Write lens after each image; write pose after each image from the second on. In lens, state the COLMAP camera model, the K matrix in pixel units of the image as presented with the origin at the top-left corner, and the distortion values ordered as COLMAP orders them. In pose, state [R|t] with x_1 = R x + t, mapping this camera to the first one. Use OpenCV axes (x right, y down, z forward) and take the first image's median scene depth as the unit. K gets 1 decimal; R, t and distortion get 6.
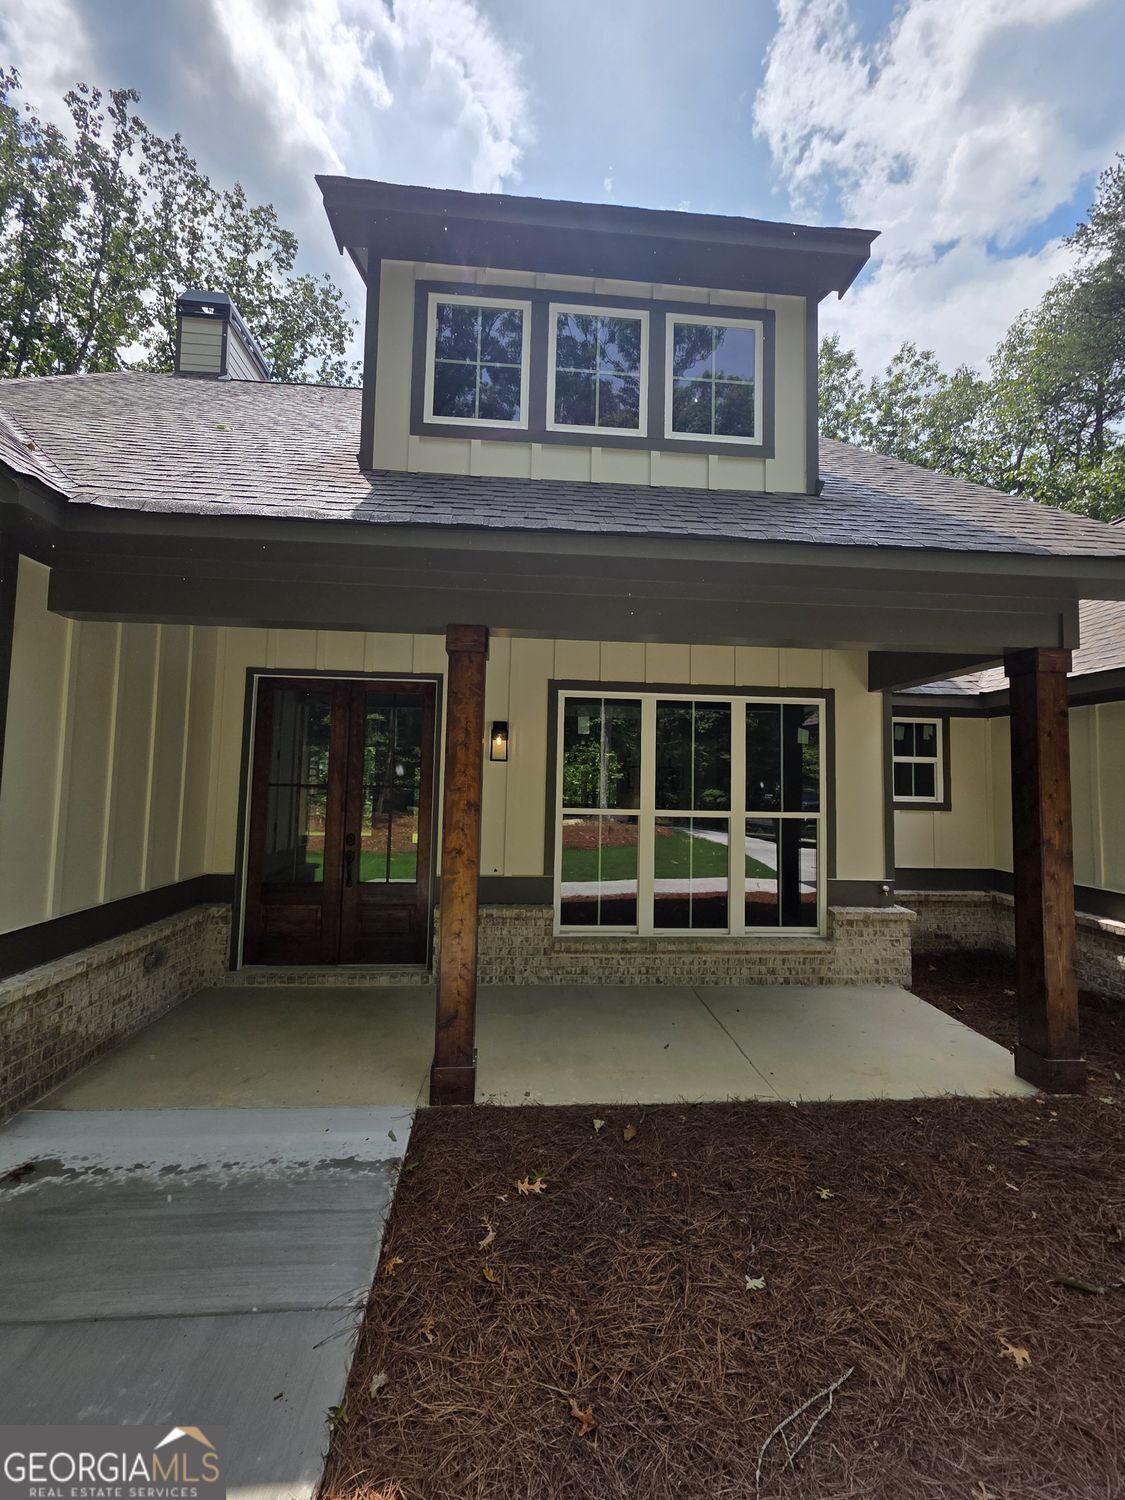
lens RADIAL K [[594.7, 0, 563.7], [0, 594.7, 740.2], [0, 0, 1]] dist [-0.001043, -0.000153]
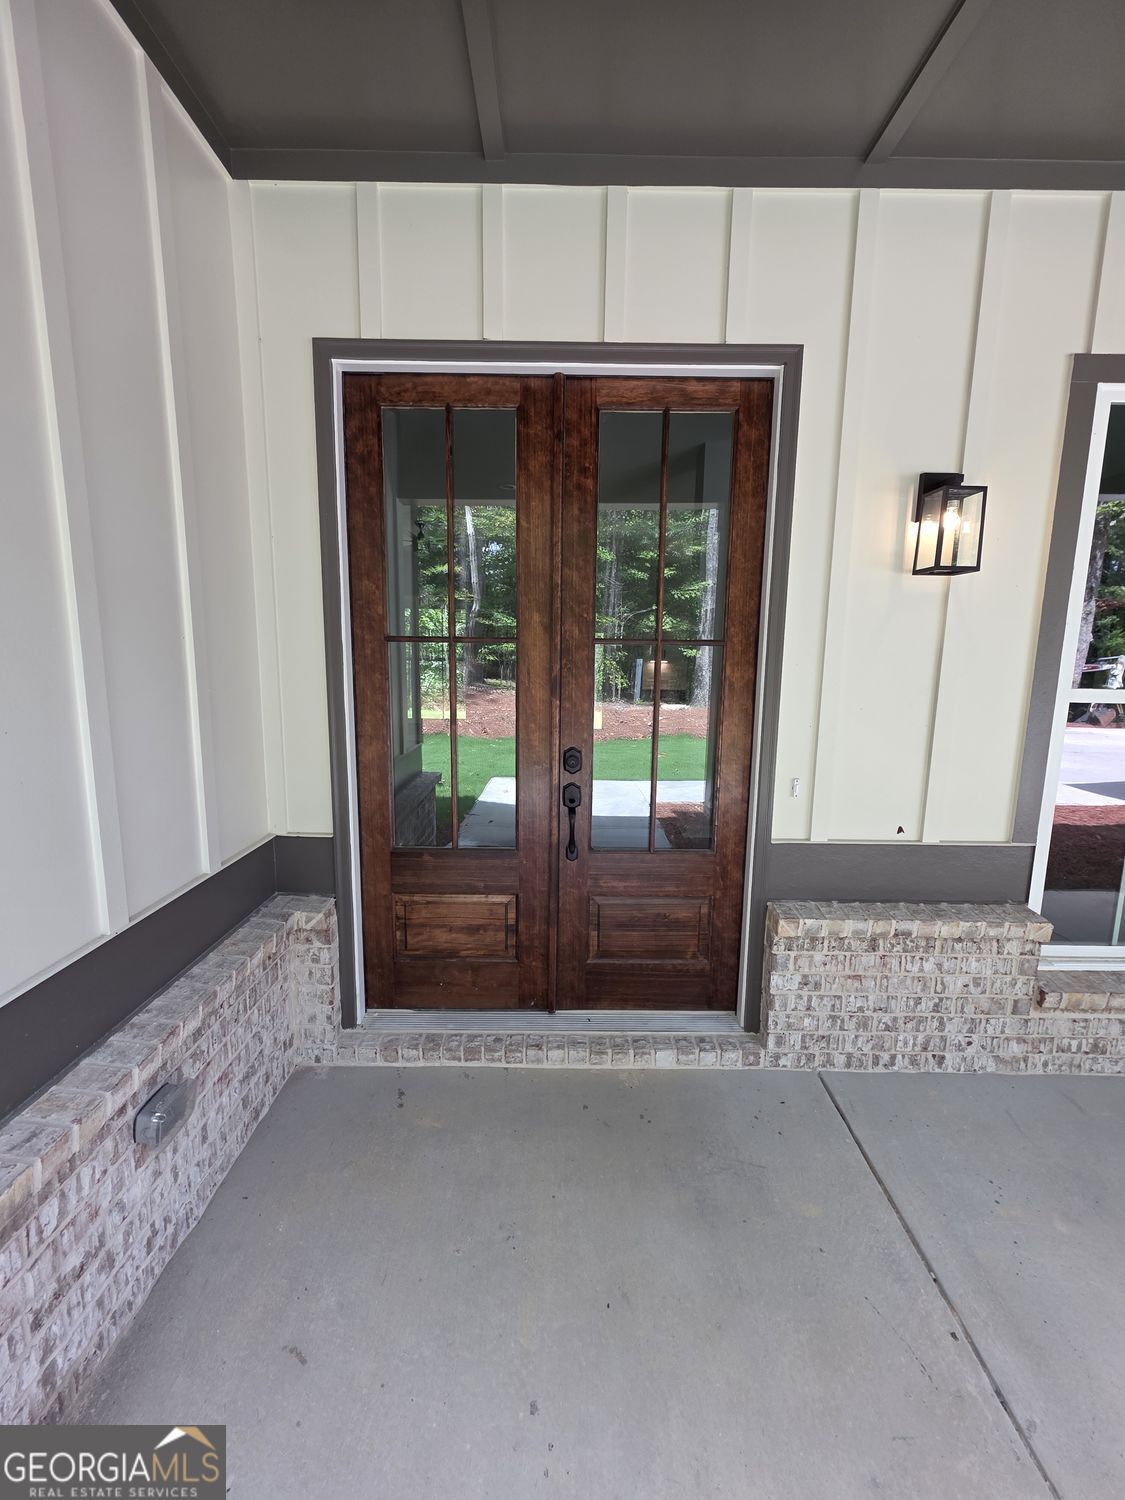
lens RADIAL K [[594.7, 0, 563.7], [0, 594.7, 740.2], [0, 0, 1]] dist [-0.001043, -0.000153]
pose [[0.996943, 0.002436, -0.078096, -0.339320], [0.013654, 0.978702, 0.204830, 0.061340], [0.076931, -0.205271, 0.975677, 0.578765]]
